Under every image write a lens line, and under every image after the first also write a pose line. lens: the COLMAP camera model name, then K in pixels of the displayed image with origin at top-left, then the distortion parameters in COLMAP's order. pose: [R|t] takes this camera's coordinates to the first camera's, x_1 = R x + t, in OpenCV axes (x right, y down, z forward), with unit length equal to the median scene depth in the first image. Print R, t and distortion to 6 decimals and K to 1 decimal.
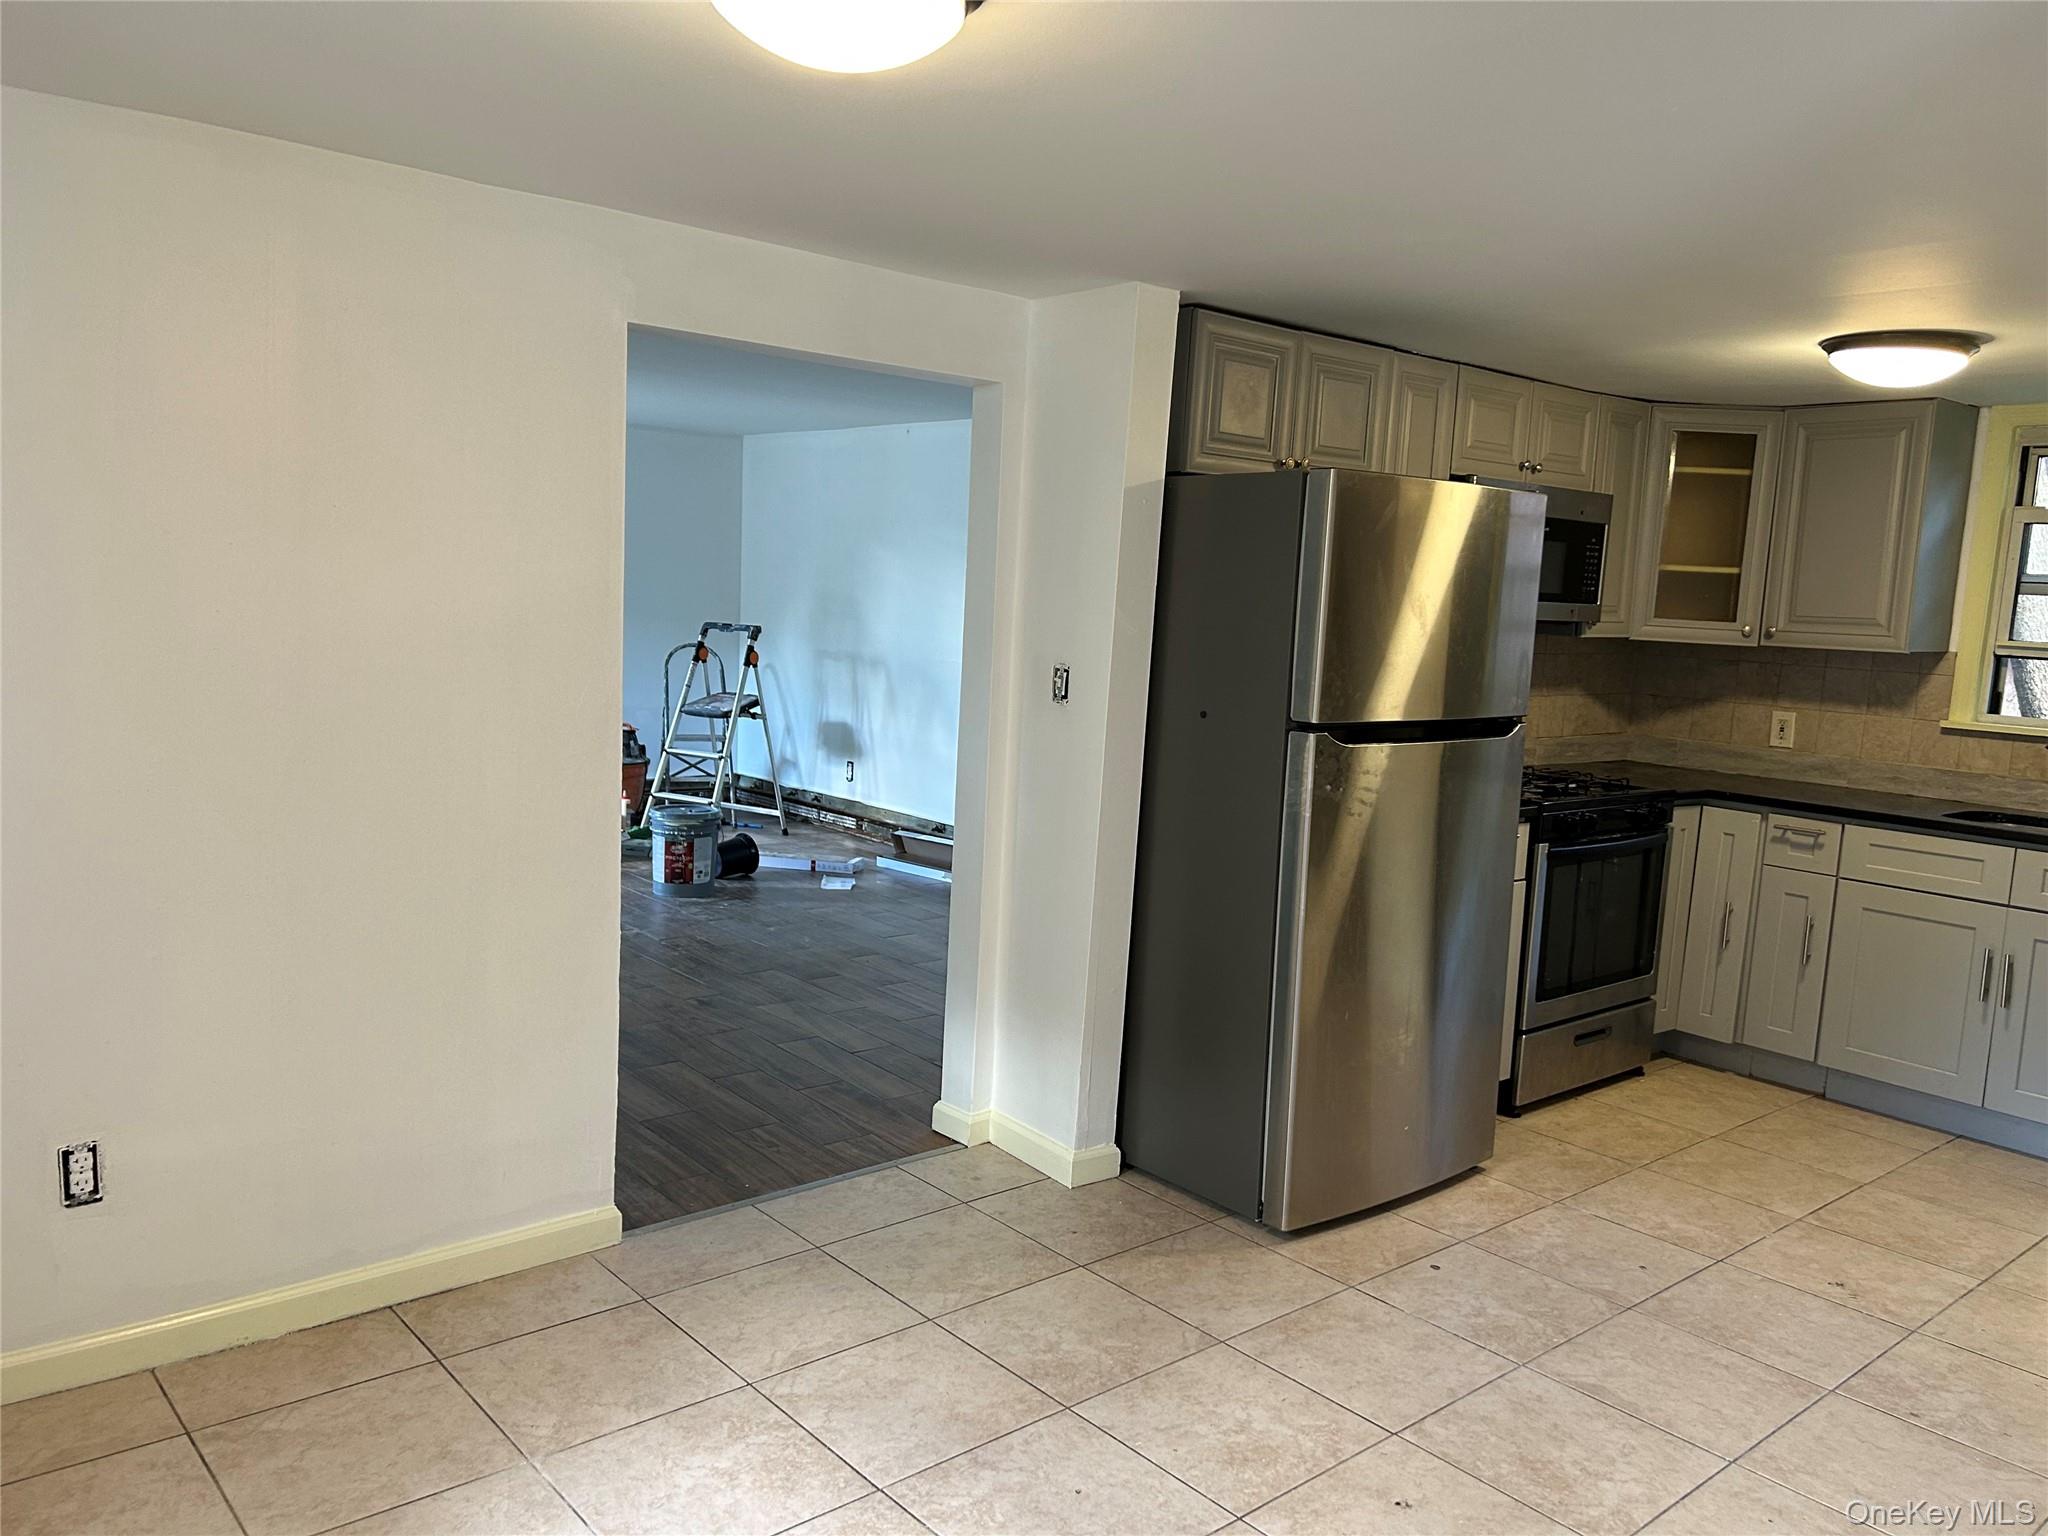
lens RADIAL K [[1546.7, 0, 1032.3], [0, 1546.7, 783.2], [0, 0, 1]] dist [0.038138, -0.037375]
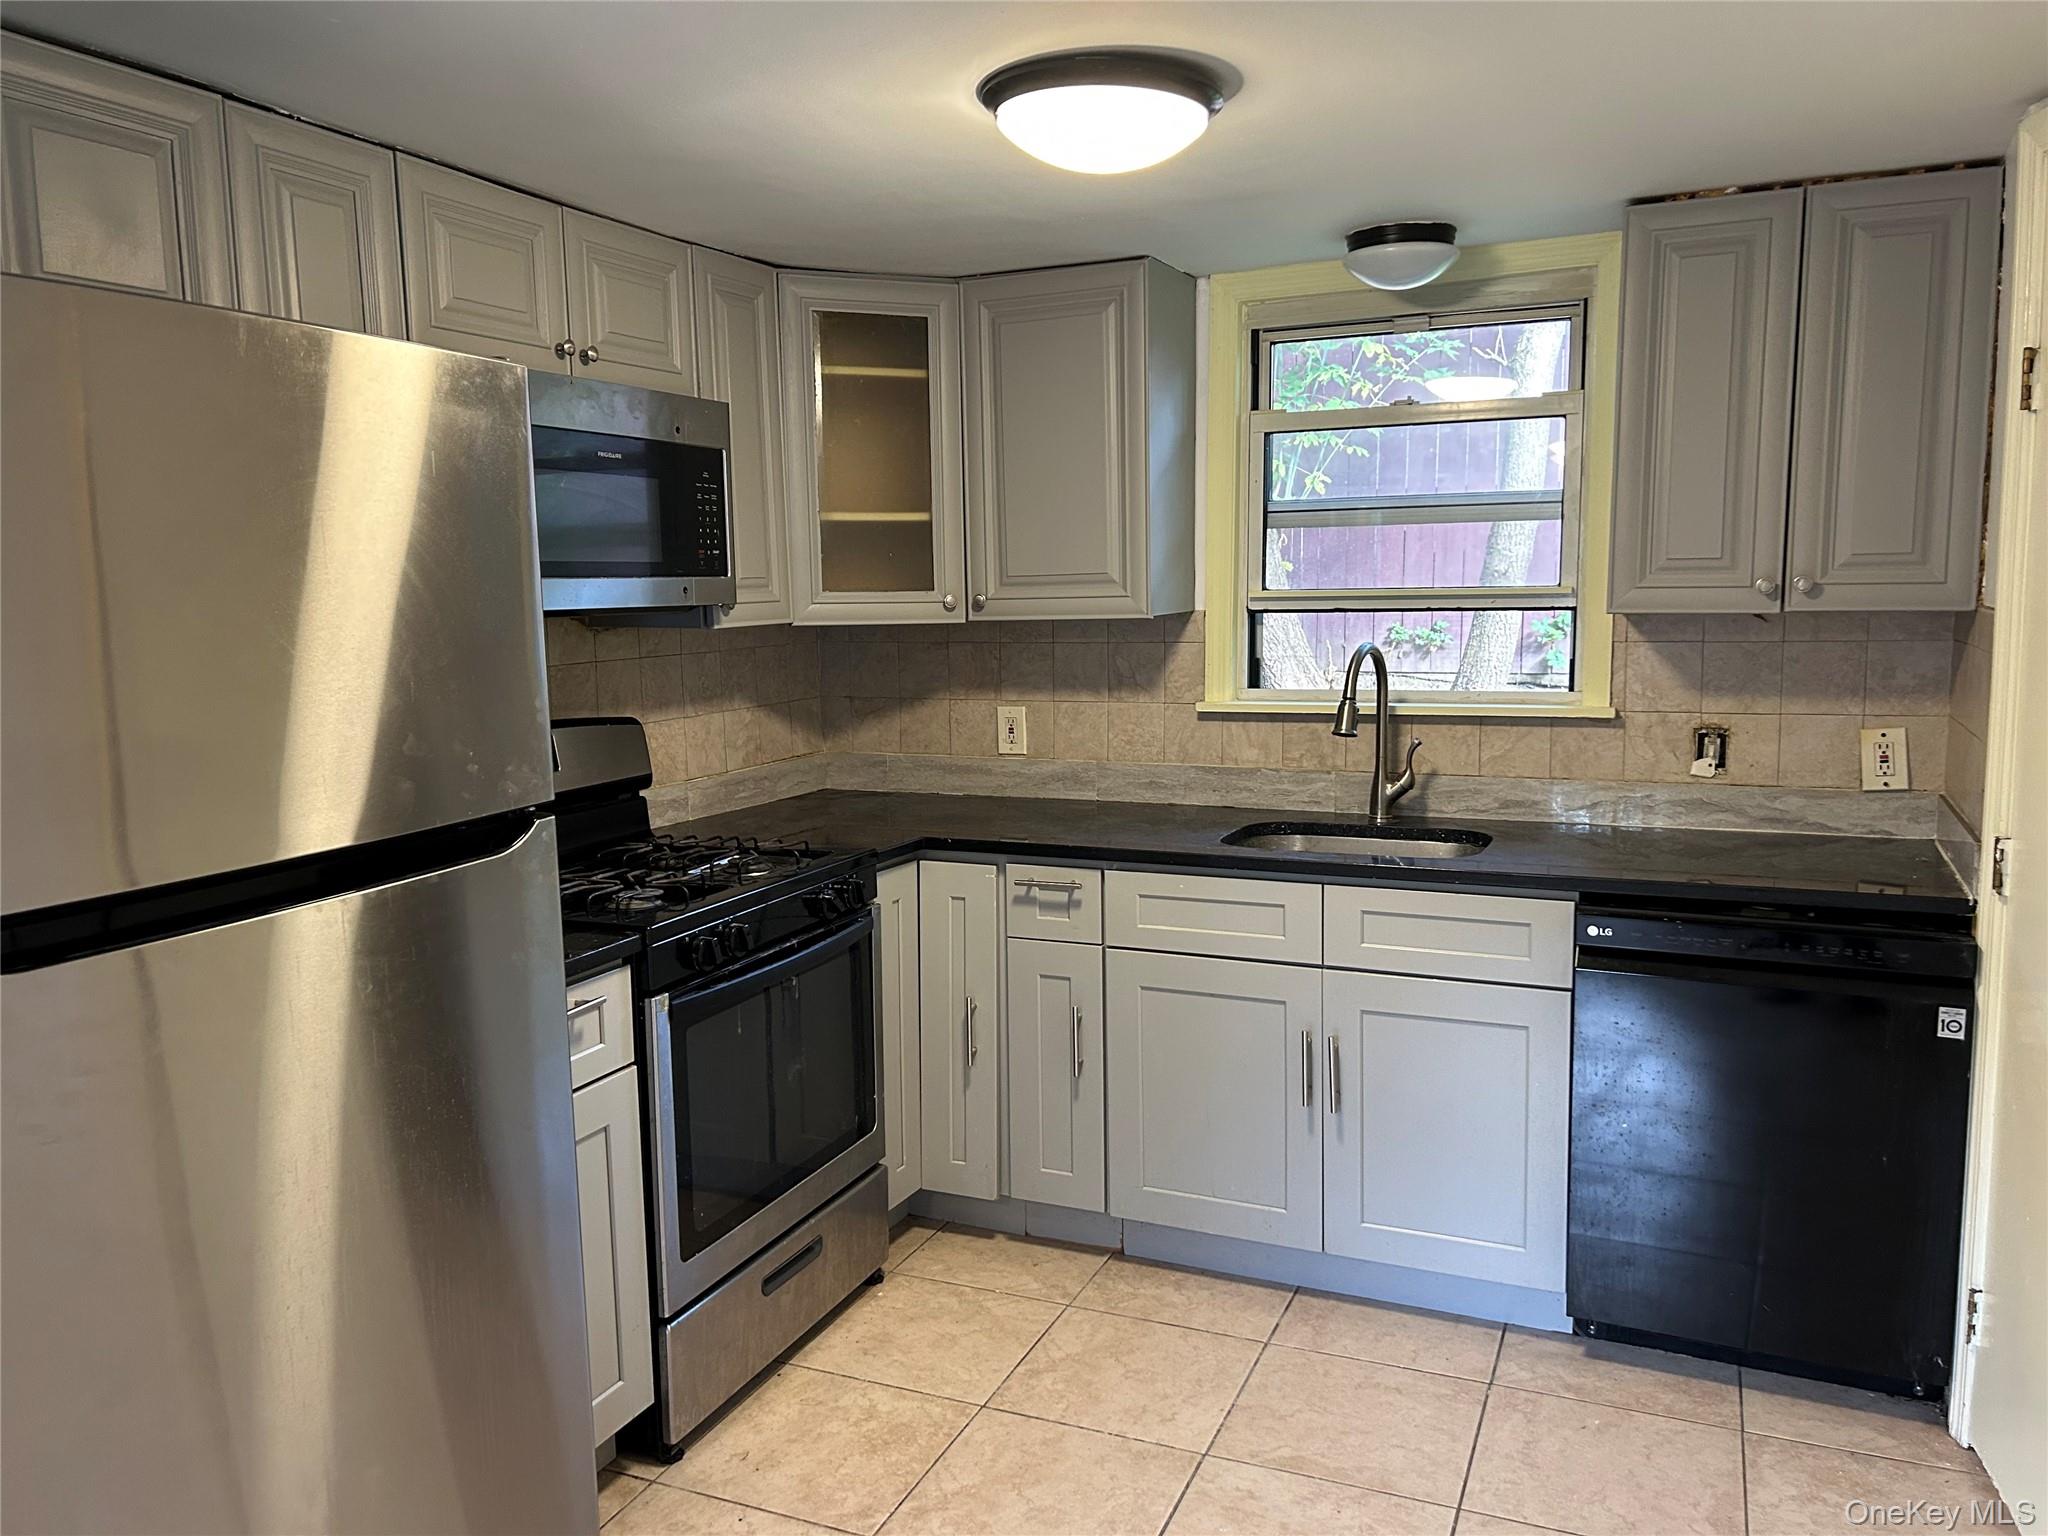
lens RADIAL K [[1554.2, 0, 1024.0], [0, 1554.2, 768.0], [0, 0, 1]] dist [0.132230, -0.002515]
pose [[0.896559, -0.117356, 0.427095, 0.187391], [0.117229, 0.992746, 0.026697, -0.039571], [-0.427129, 0.026132, 0.903813, 0.365643]]
